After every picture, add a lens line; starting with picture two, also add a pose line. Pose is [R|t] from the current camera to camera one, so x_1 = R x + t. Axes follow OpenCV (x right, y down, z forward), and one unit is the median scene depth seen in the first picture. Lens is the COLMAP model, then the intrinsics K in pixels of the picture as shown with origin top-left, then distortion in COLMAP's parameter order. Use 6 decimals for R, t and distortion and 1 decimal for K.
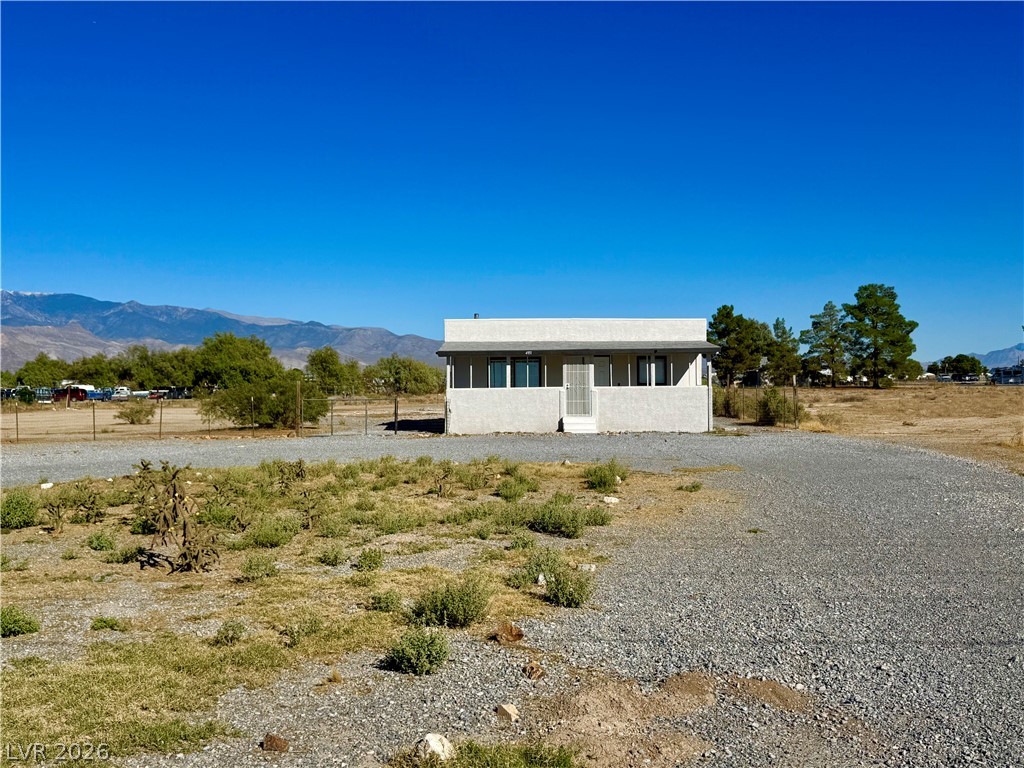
lens RADIAL K [[1079.4, 0, 512.7], [0, 1079.4, 382.0], [0, 0, 1]] dist [0.010503, 0.000000]
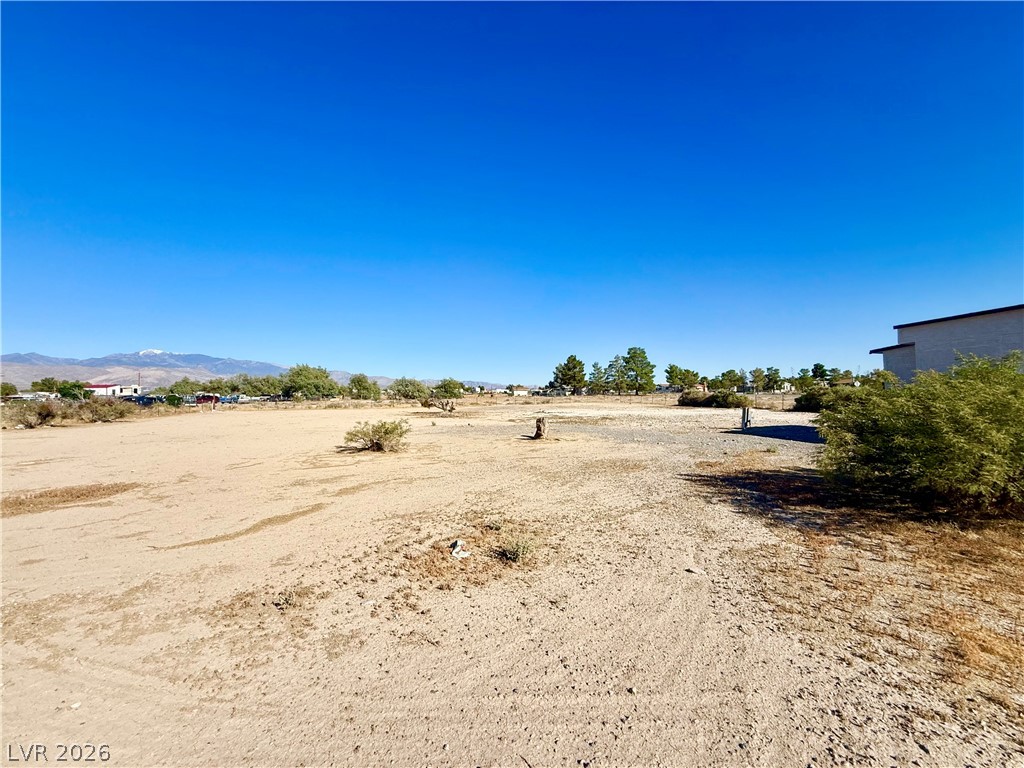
lens RADIAL K [[410.4, 0, 507.4], [0, 410.4, 385.6], [0, 0, 1]] dist [-0.000649, -0.000312]
pose [[0.966915, 0.006347, 0.255018, -0.122117], [-0.001397, 0.999807, -0.019585, 0.002460], [-0.255093, 0.018581, 0.966738, 0.271761]]
